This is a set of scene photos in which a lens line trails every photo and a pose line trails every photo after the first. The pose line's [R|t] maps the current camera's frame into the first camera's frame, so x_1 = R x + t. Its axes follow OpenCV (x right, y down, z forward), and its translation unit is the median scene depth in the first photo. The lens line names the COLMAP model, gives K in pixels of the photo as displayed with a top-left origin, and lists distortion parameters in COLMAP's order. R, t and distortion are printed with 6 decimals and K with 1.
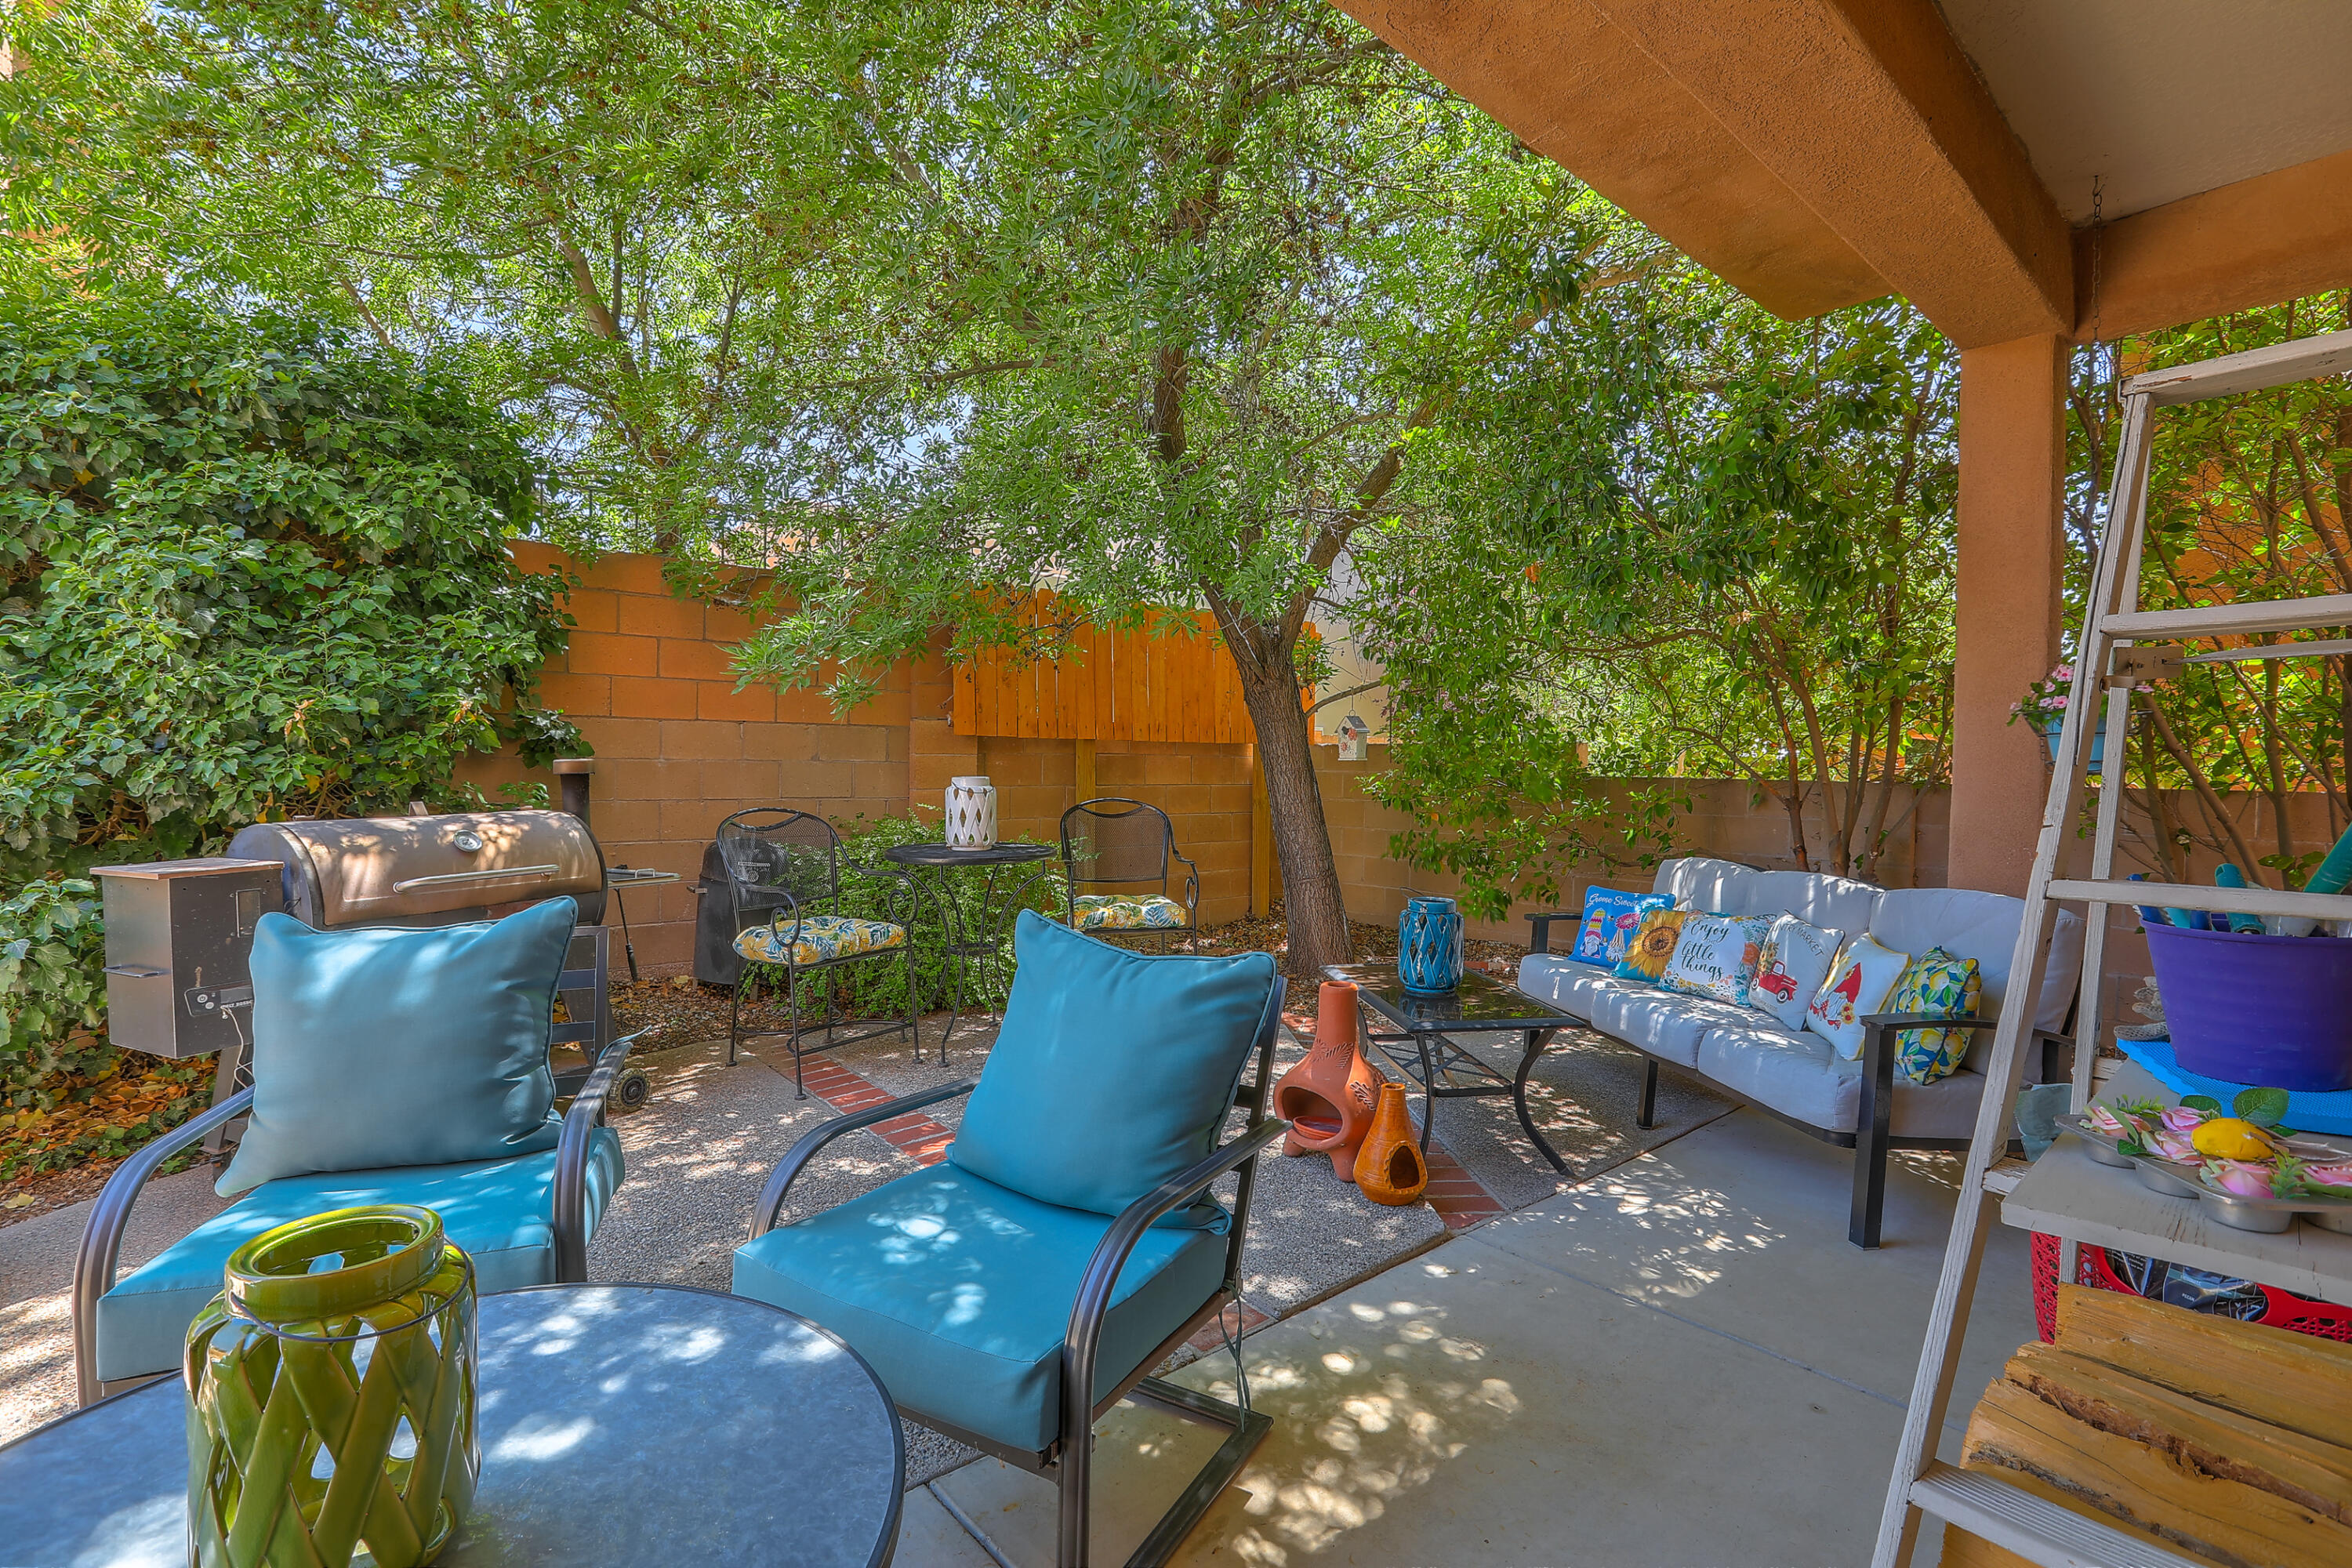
lens RADIAL K [[1072.9, 0, 1175.6], [0, 1072.9, 782.2], [0, 0, 1]] dist [-0.056896, 0.022587]
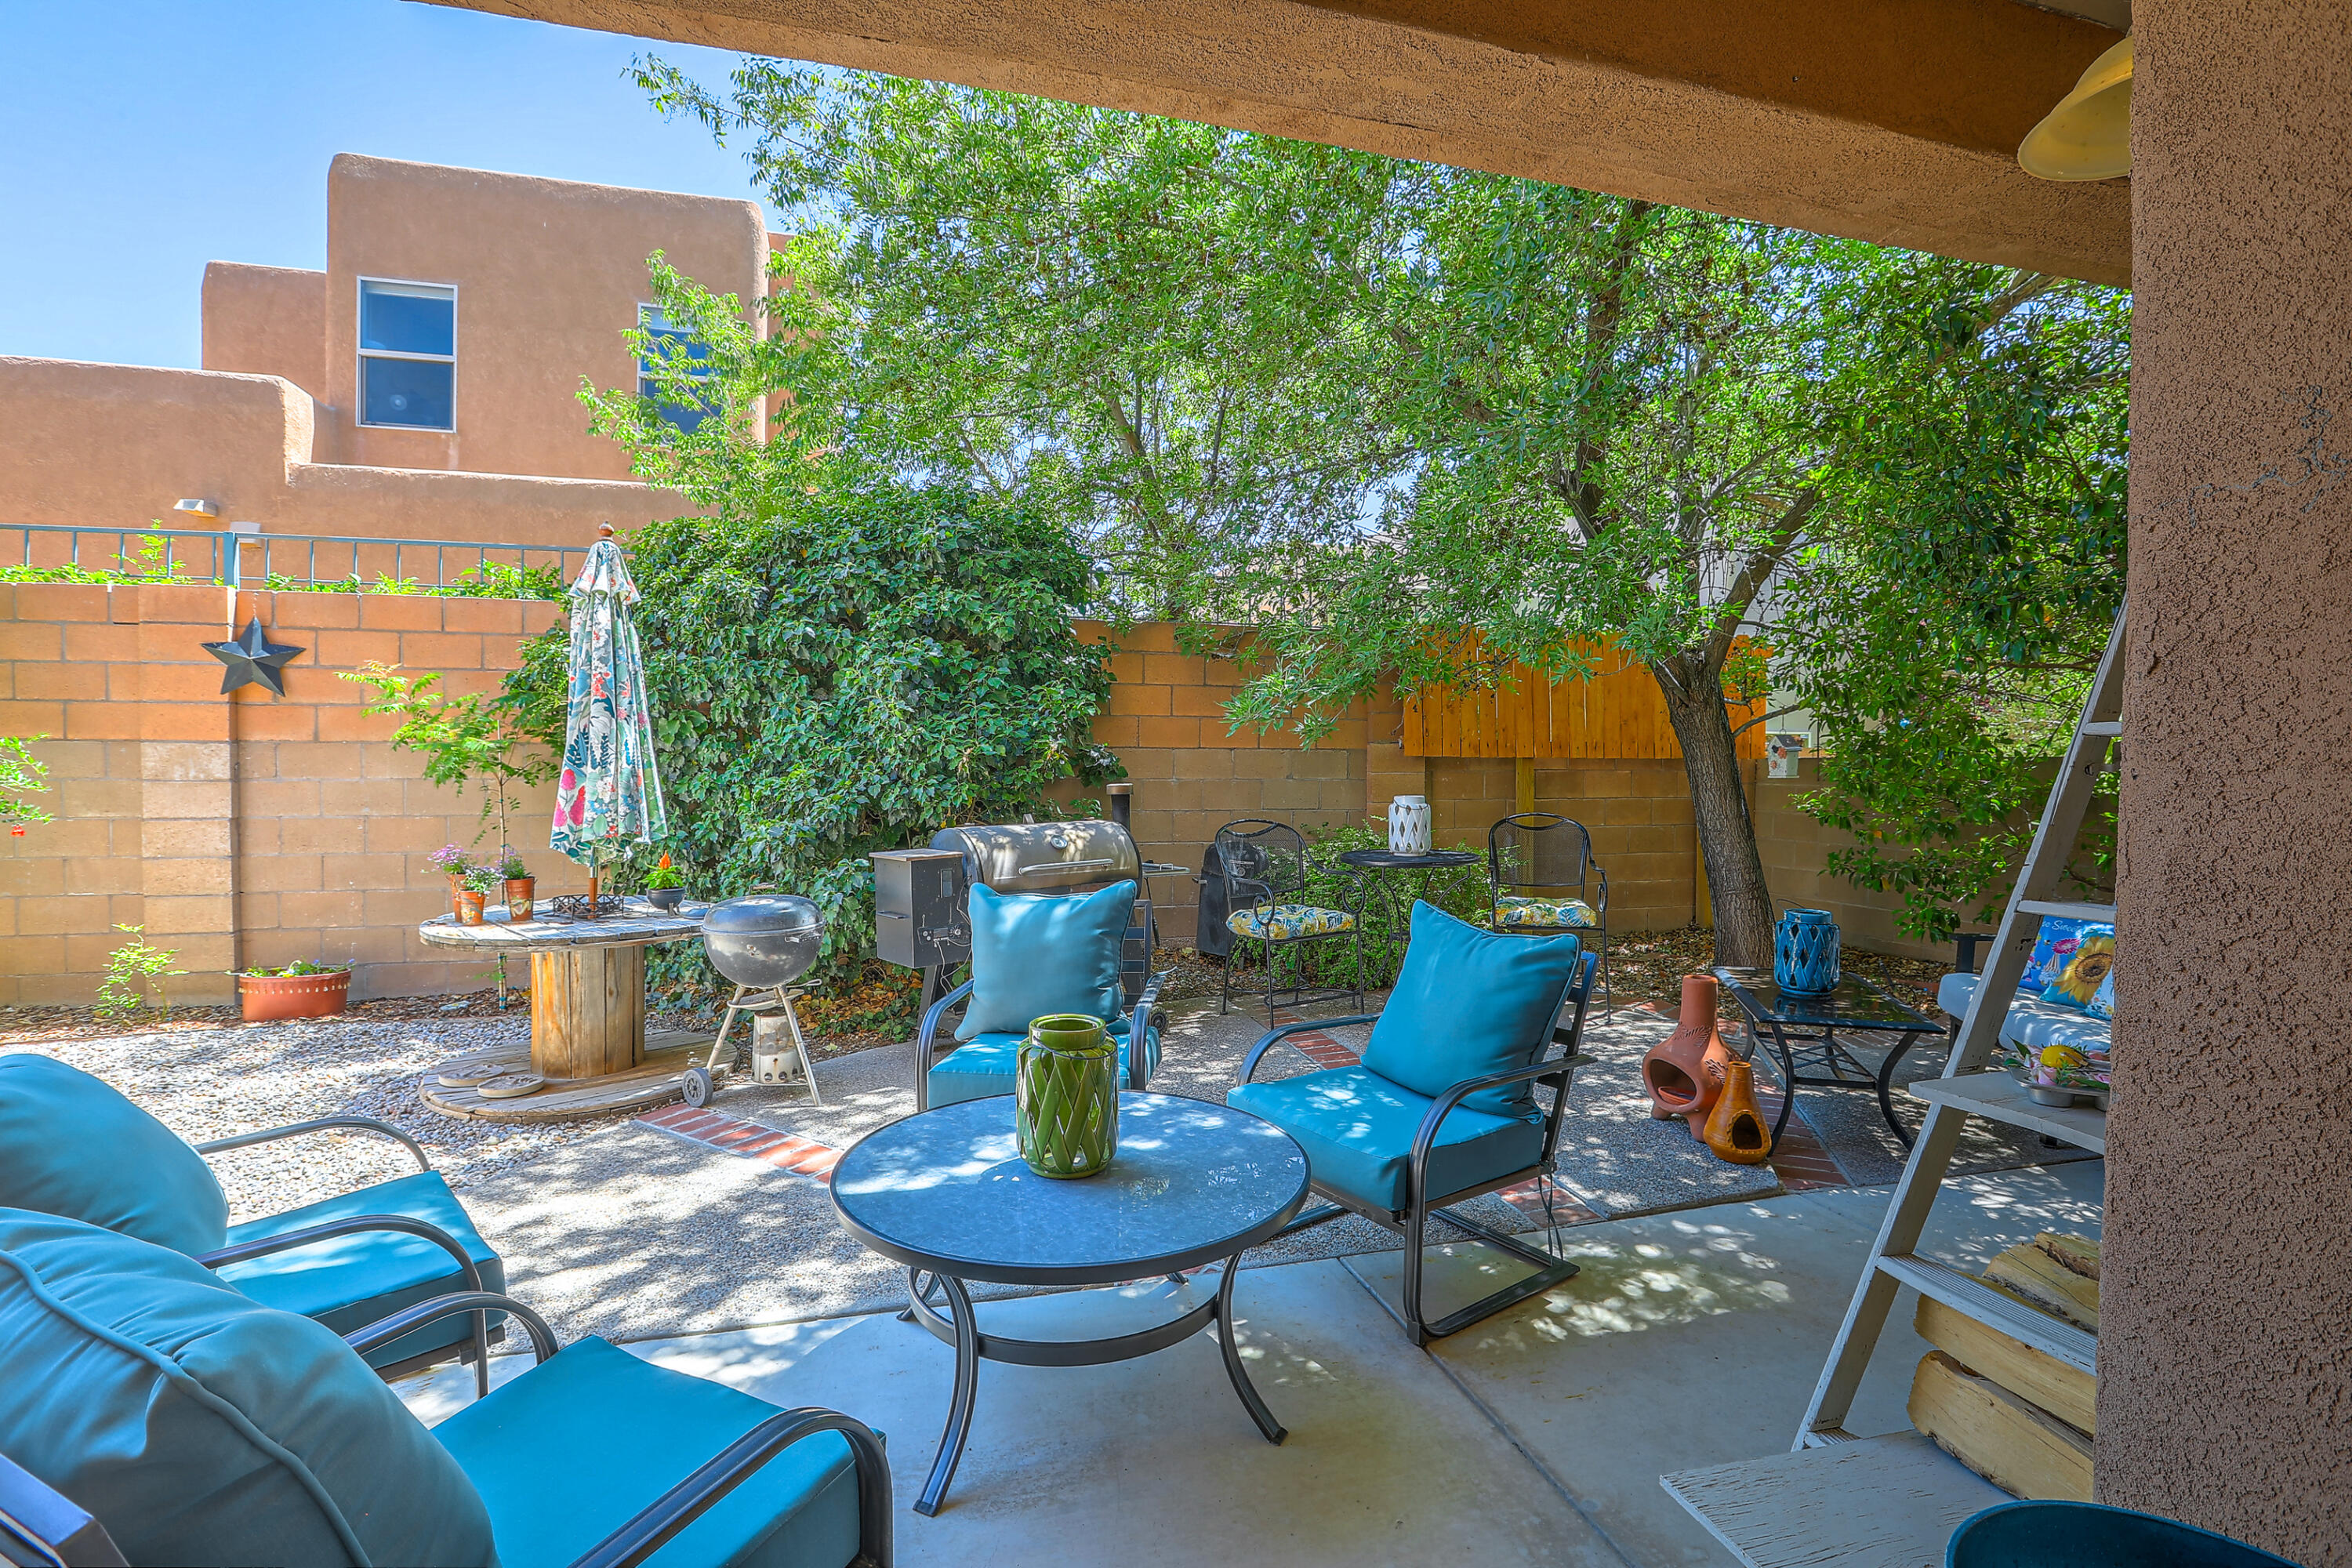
lens RADIAL K [[1072.9, 0, 1175.6], [0, 1072.9, 782.2], [0, 0, 1]] dist [-0.056896, 0.022587]
pose [[0.905293, 0.000133, -0.424788, 0.113453], [-0.001057, 0.999998, -0.001939, -0.023519], [0.424787, 0.002205, 0.905291, -0.287706]]
